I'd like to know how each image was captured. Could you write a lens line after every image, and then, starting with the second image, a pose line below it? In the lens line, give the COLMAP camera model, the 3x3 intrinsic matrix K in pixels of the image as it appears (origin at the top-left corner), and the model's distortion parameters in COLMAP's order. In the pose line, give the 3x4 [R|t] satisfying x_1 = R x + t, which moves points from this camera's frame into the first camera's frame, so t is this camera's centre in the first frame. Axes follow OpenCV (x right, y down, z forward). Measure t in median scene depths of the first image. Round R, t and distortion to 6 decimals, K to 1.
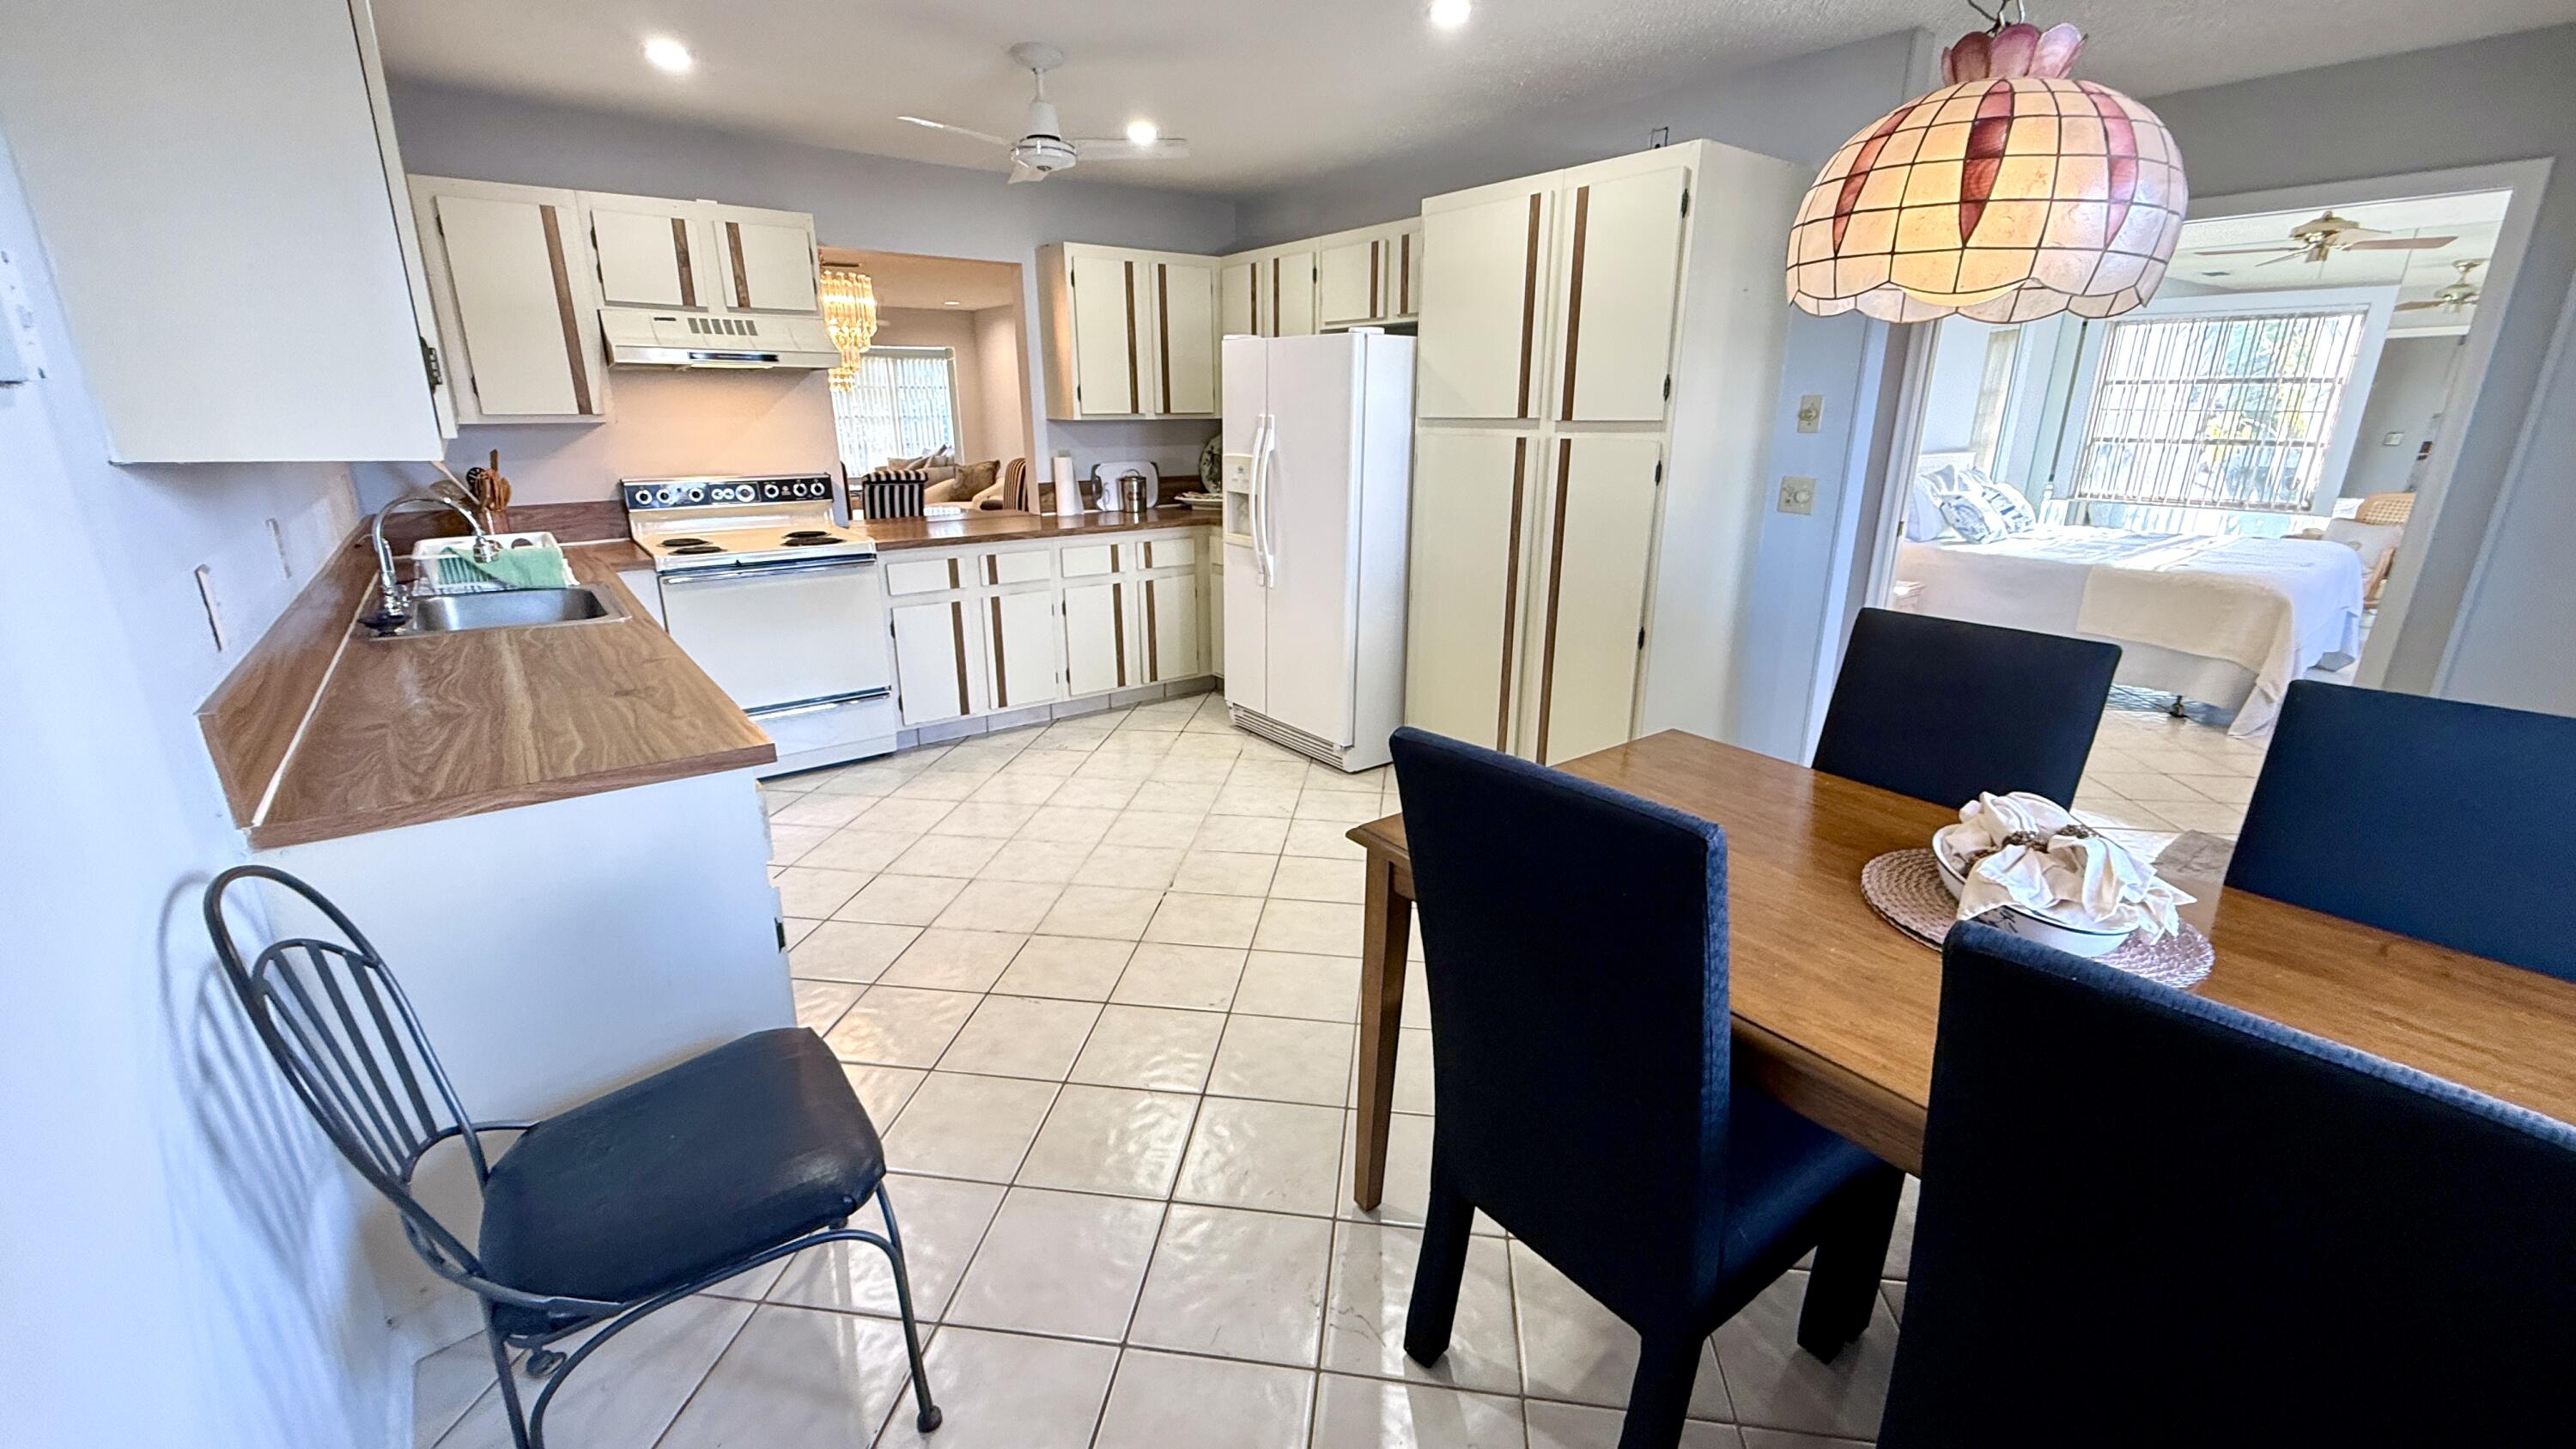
lens RADIAL K [[1026.5, 0, 1283.6], [0, 1026.5, 717.0], [0, 0, 1]] dist [0.001874, -0.000729]
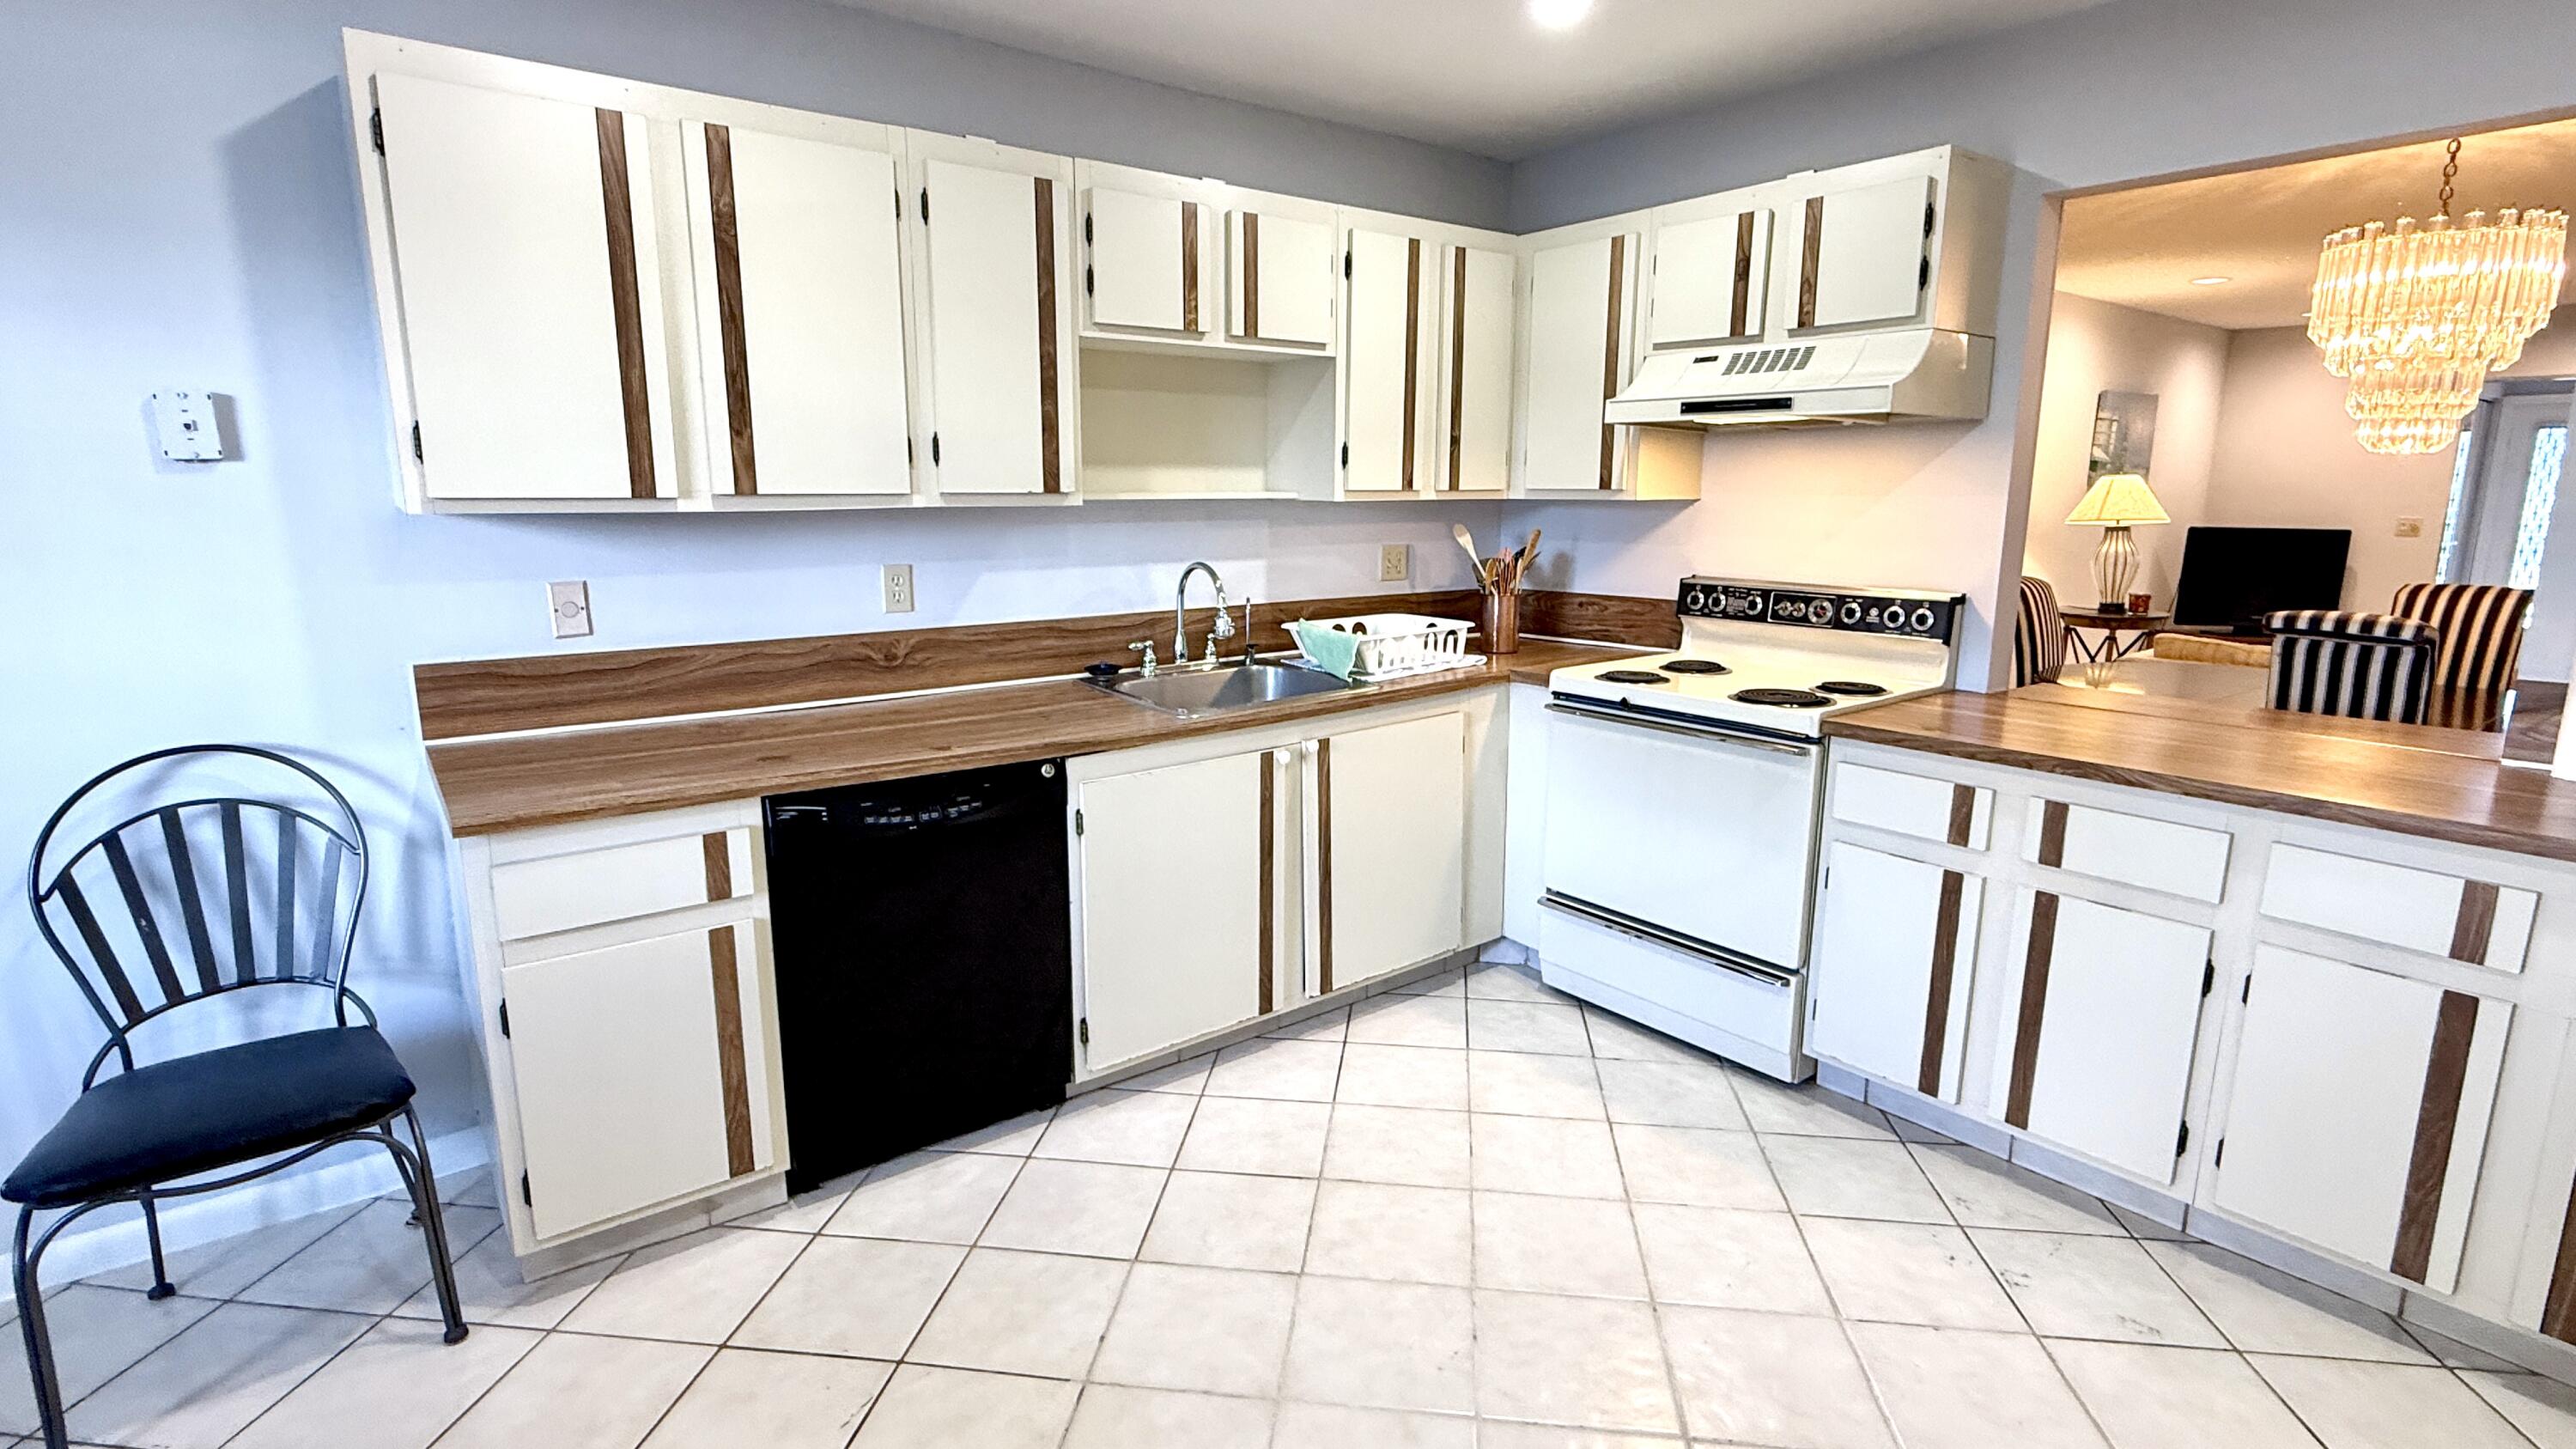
lens RADIAL K [[1213.6, 0, 1290.8], [0, 1213.6, 720.8], [0, 0, 1]] dist [-0.000010, -0.000469]
pose [[0.004485, 0.192125, -0.981360, 0.226164], [-0.292811, 0.938608, 0.182417, -0.189332], [0.956160, 0.286535, 0.060466, 0.636275]]
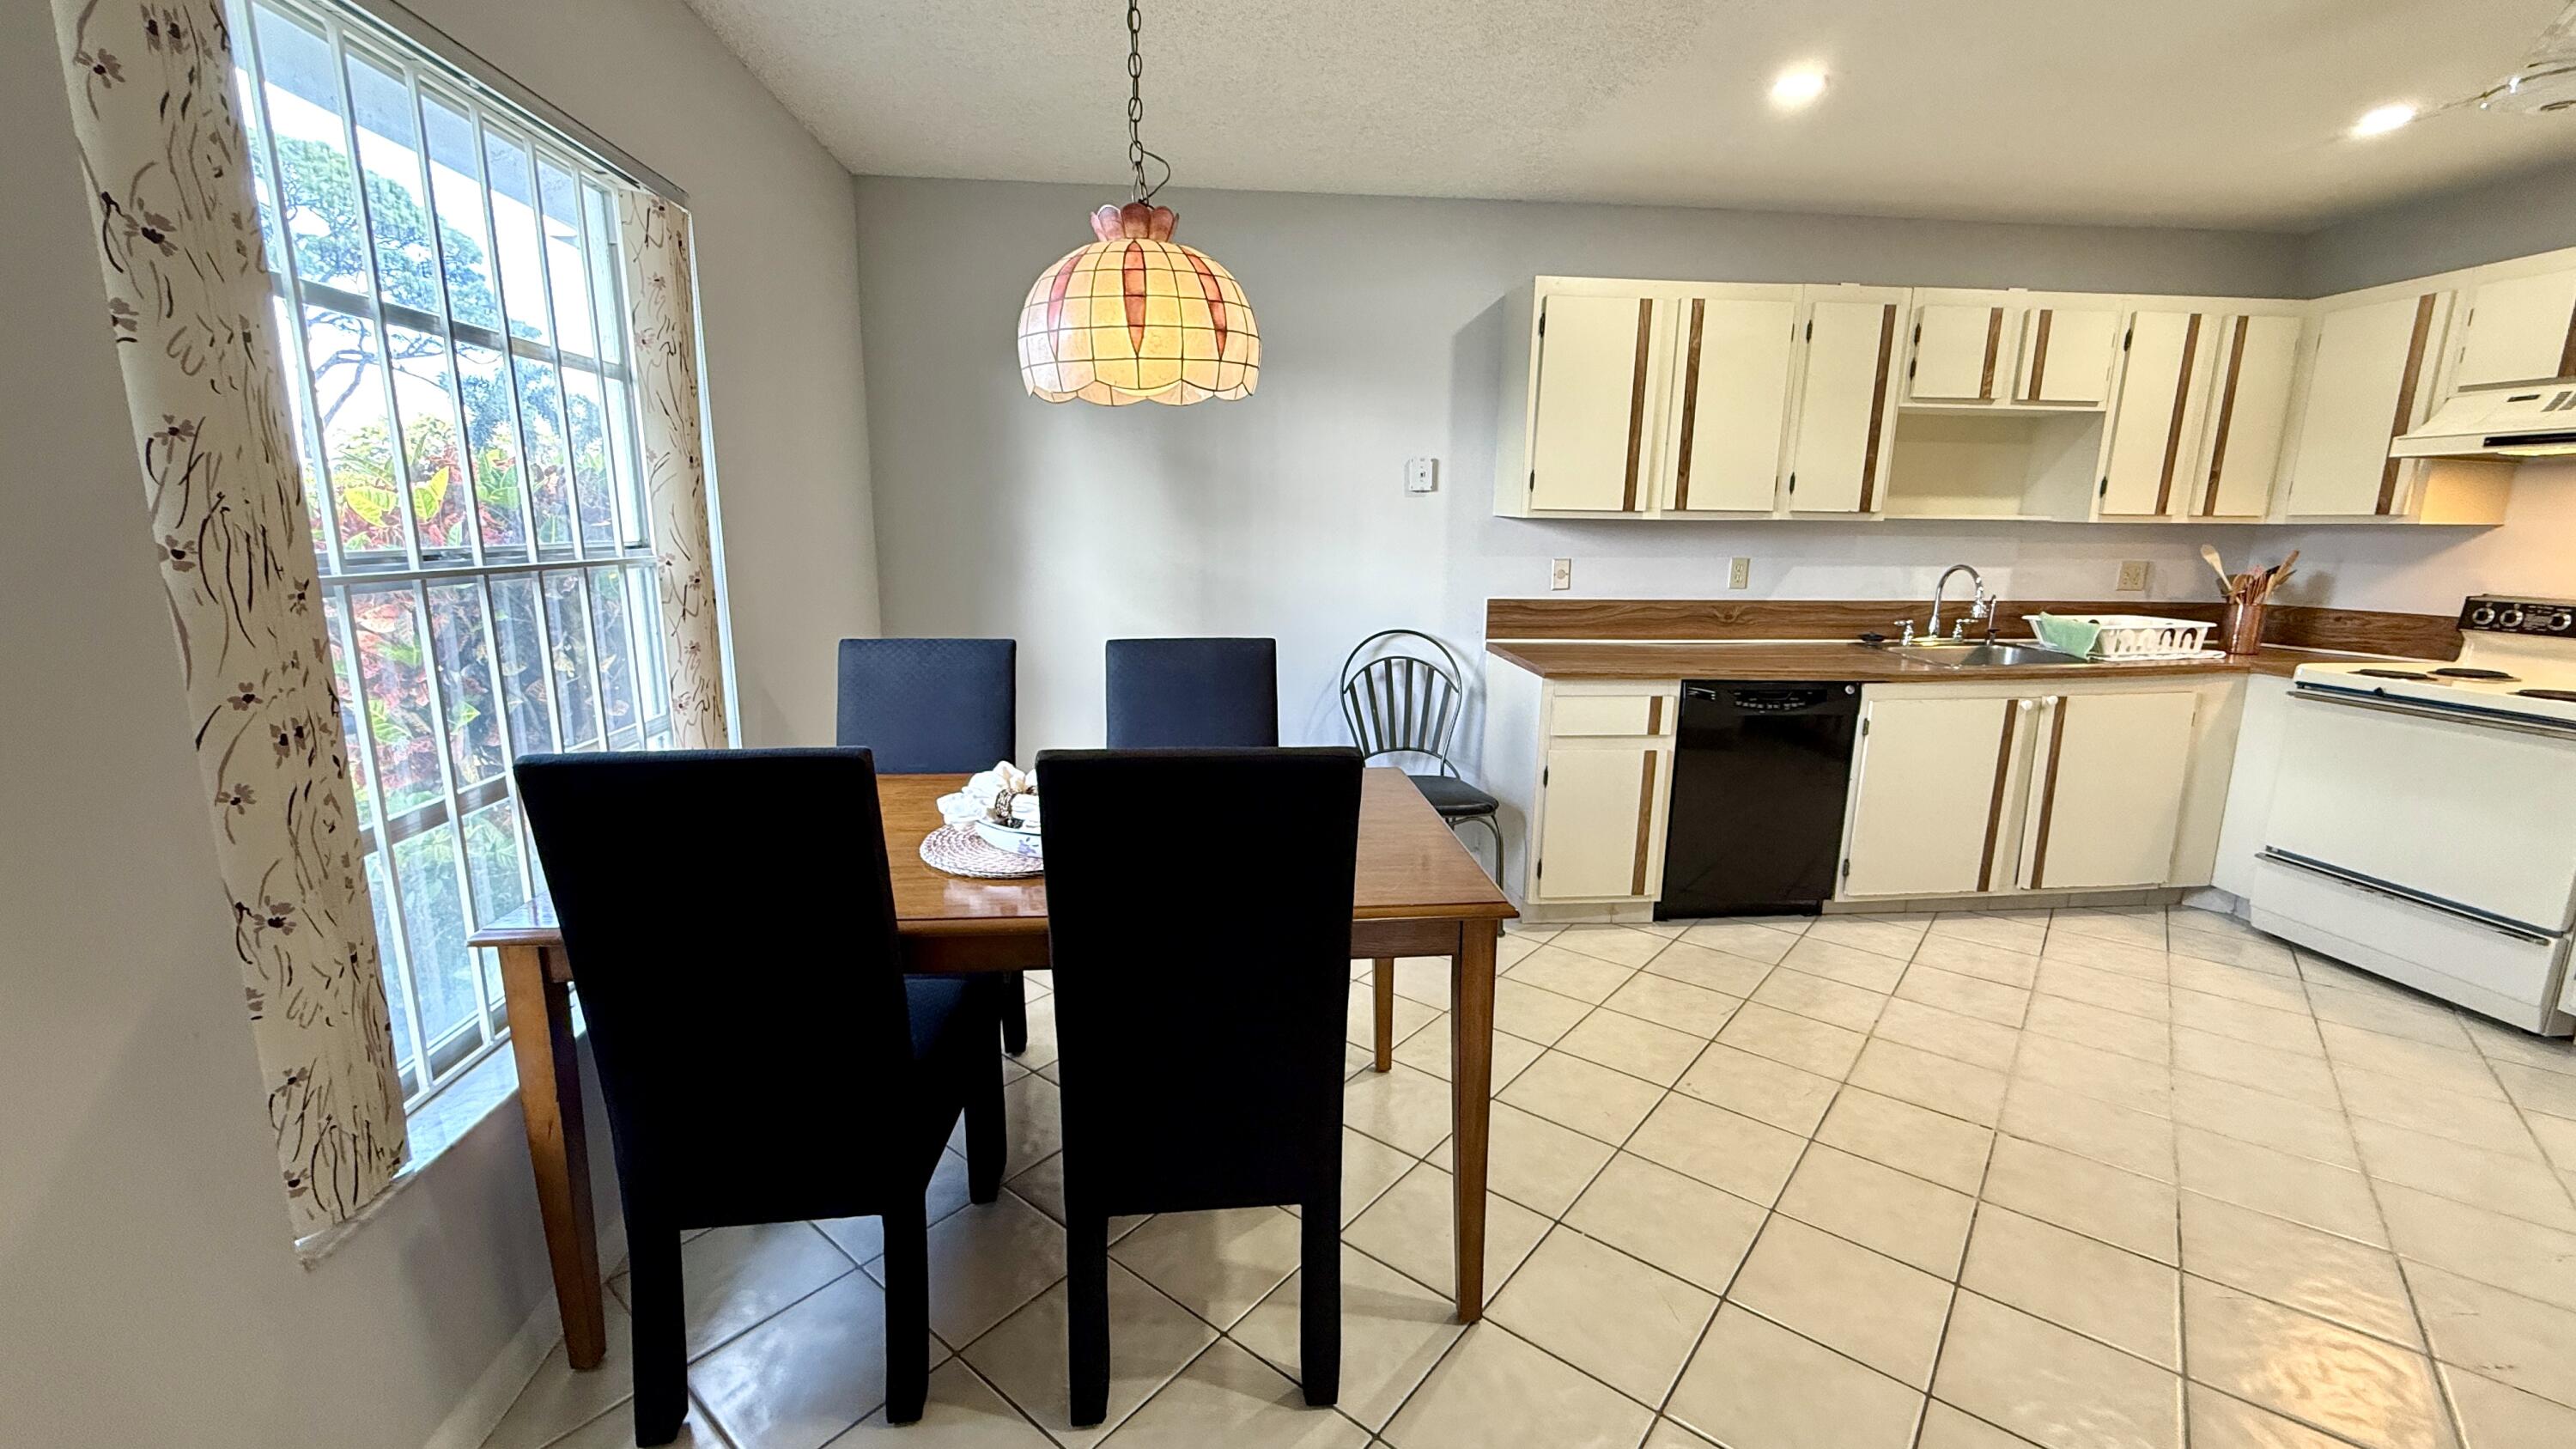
lens RADIAL K [[1026.5, 0, 1283.4], [0, 1026.5, 720.6], [0, 0, 1]] dist [0.001874, -0.000729]
pose [[-0.530566, 0.154599, -0.833426, 0.522443], [-0.257946, 0.907148, 0.332485, -0.150792], [0.807442, 0.391385, -0.441424, 0.572530]]
